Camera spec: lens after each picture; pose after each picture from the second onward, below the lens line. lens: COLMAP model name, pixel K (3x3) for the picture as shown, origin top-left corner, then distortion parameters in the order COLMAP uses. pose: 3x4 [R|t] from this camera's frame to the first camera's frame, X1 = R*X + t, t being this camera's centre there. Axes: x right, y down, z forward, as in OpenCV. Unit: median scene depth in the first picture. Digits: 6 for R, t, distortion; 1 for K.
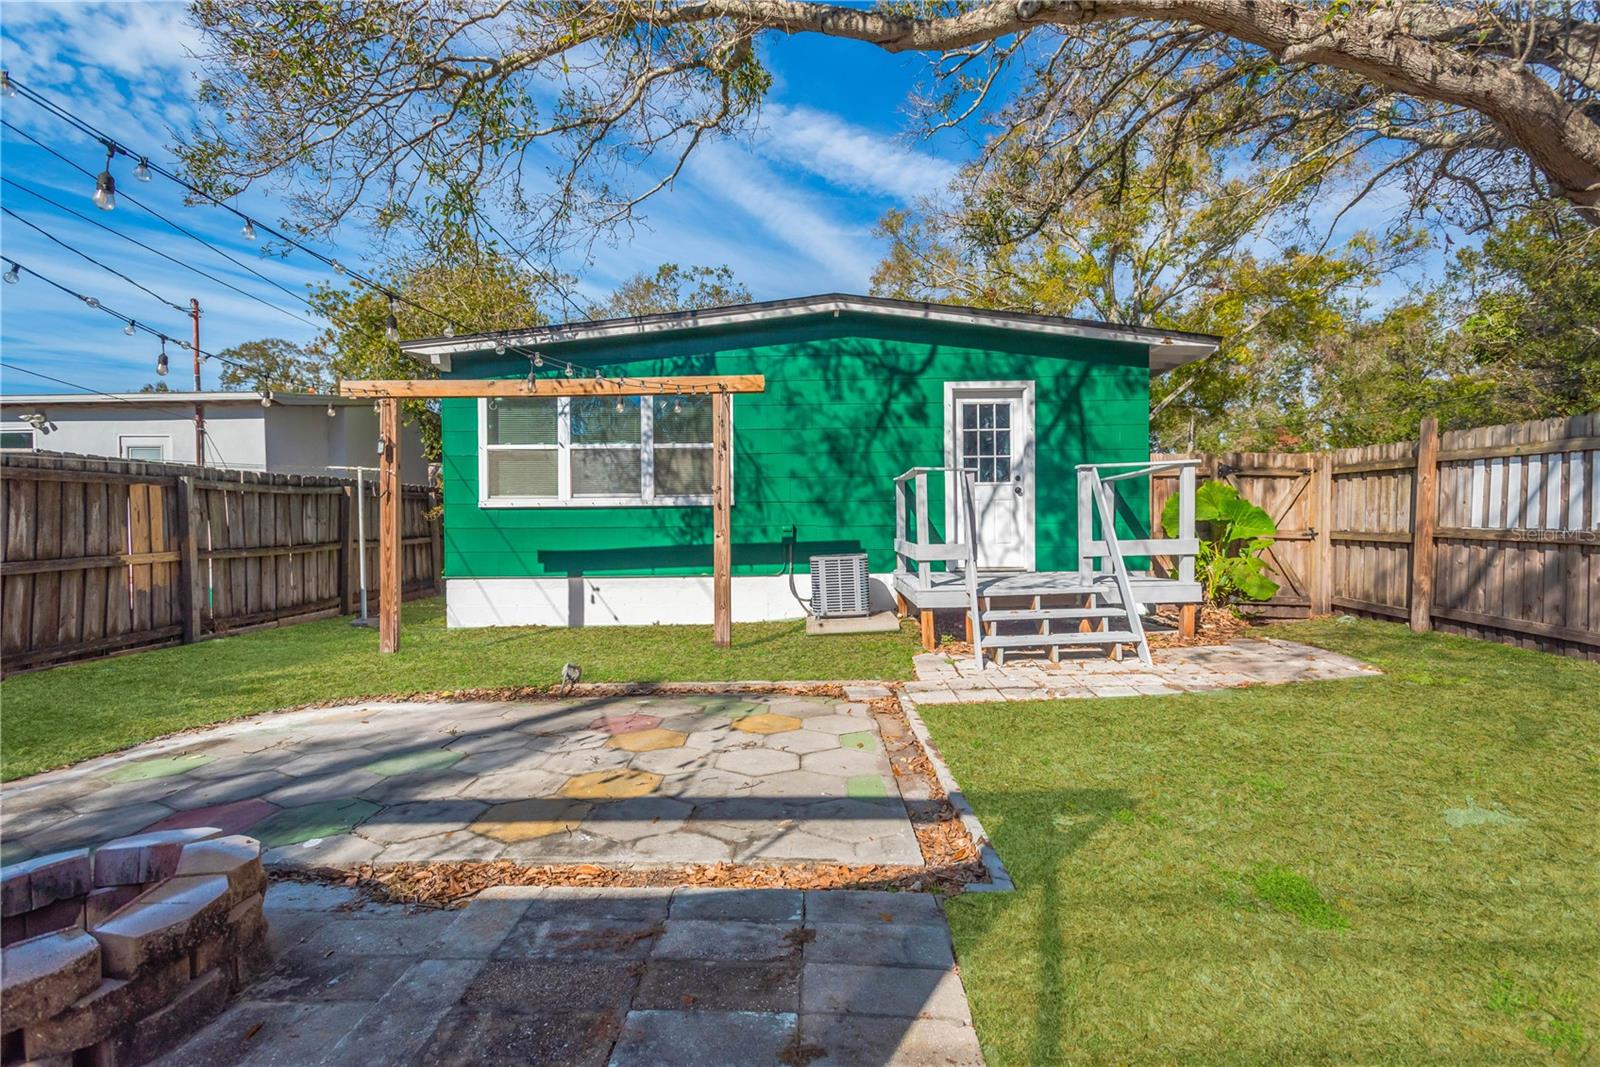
lens RADIAL K [[742.7, 0, 800.4], [0, 742.7, 535.7], [0, 0, 1]] dist [0.012275, -0.001796]
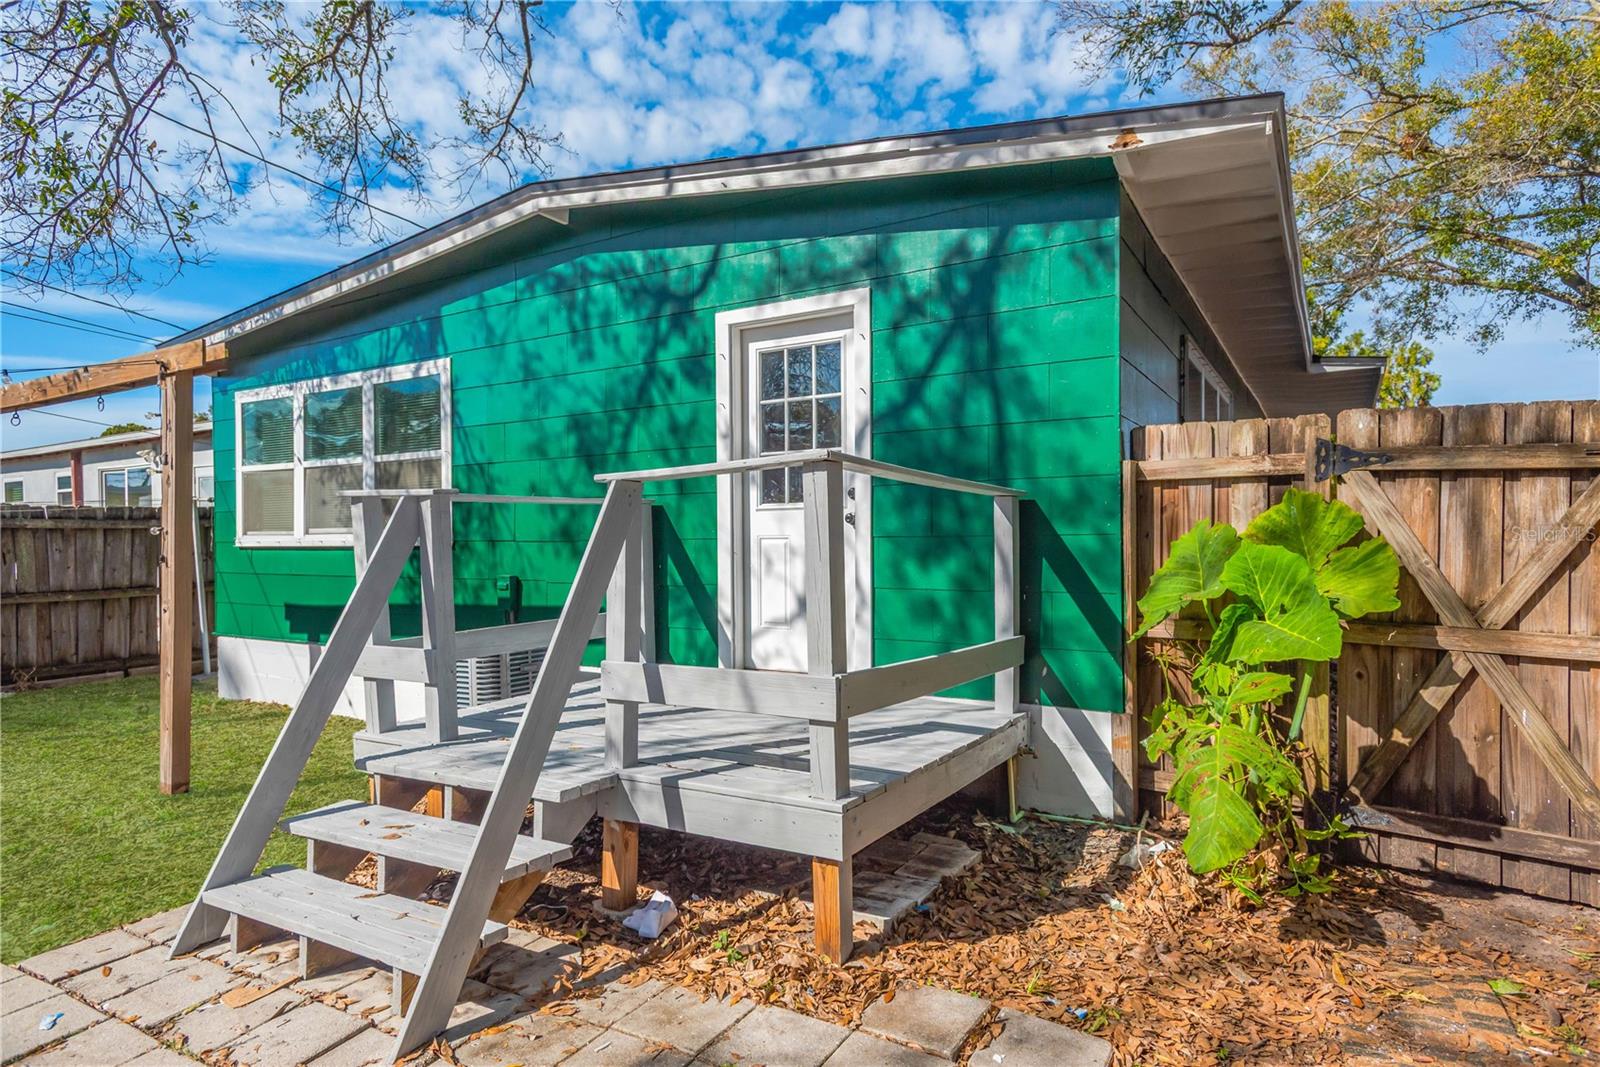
lens RADIAL K [[887.4, 0, 796.3], [0, 887.4, 546.4], [0, 0, 1]] dist [0.018566, -0.003280]
pose [[0.865948, 0.006839, -0.500087, 0.558333], [-0.006492, 0.999976, 0.002434, -0.045222], [0.500091, 0.001138, 0.865972, 0.489685]]
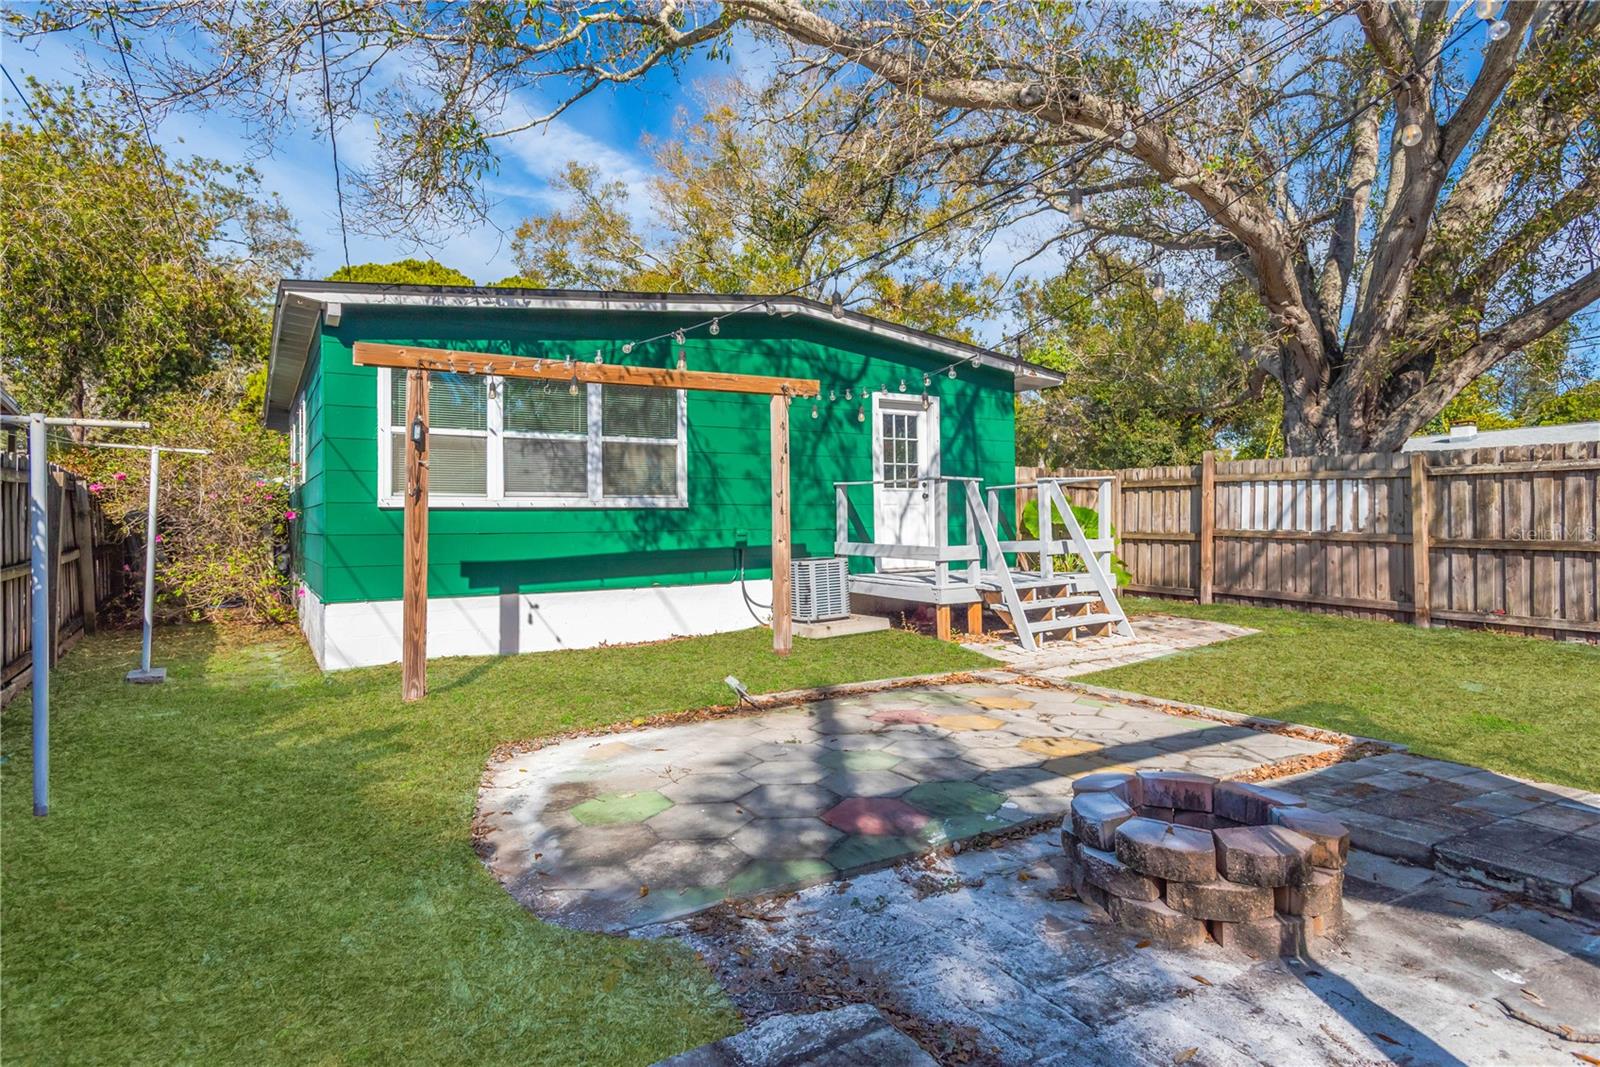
lens RADIAL K [[887.4, 0, 797.7], [0, 887.4, 517.1], [0, 0, 1]] dist [0.018566, -0.003280]
pose [[0.851221, 0.003022, 0.524799, -0.557314], [0.009908, 0.999713, -0.021826, -0.003706], [-0.524714, 0.023778, 0.850946, -0.004265]]
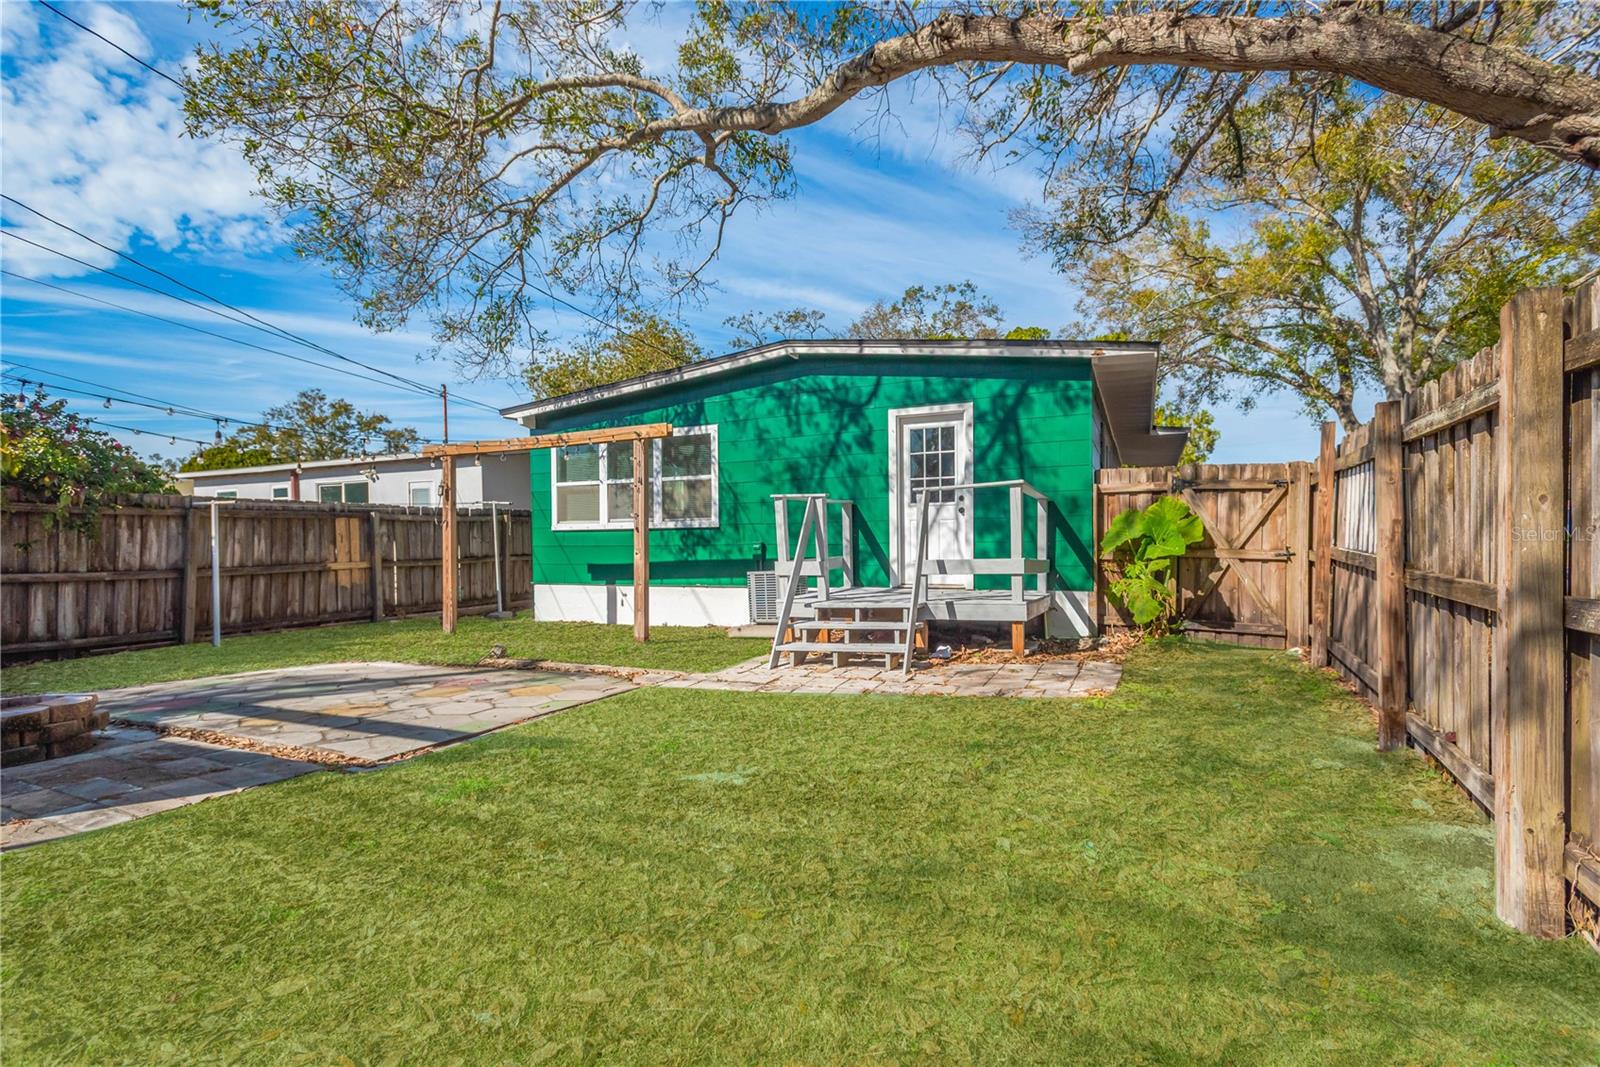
lens RADIAL K [[742.7, 0, 796.9], [0, 742.7, 555.3], [0, 0, 1]] dist [0.012275, -0.001796]
pose [[0.914467, 0.007066, -0.404599, 0.509658], [-0.004653, 0.999965, 0.006947, -0.005198], [0.404634, -0.004470, 0.914468, -0.031748]]
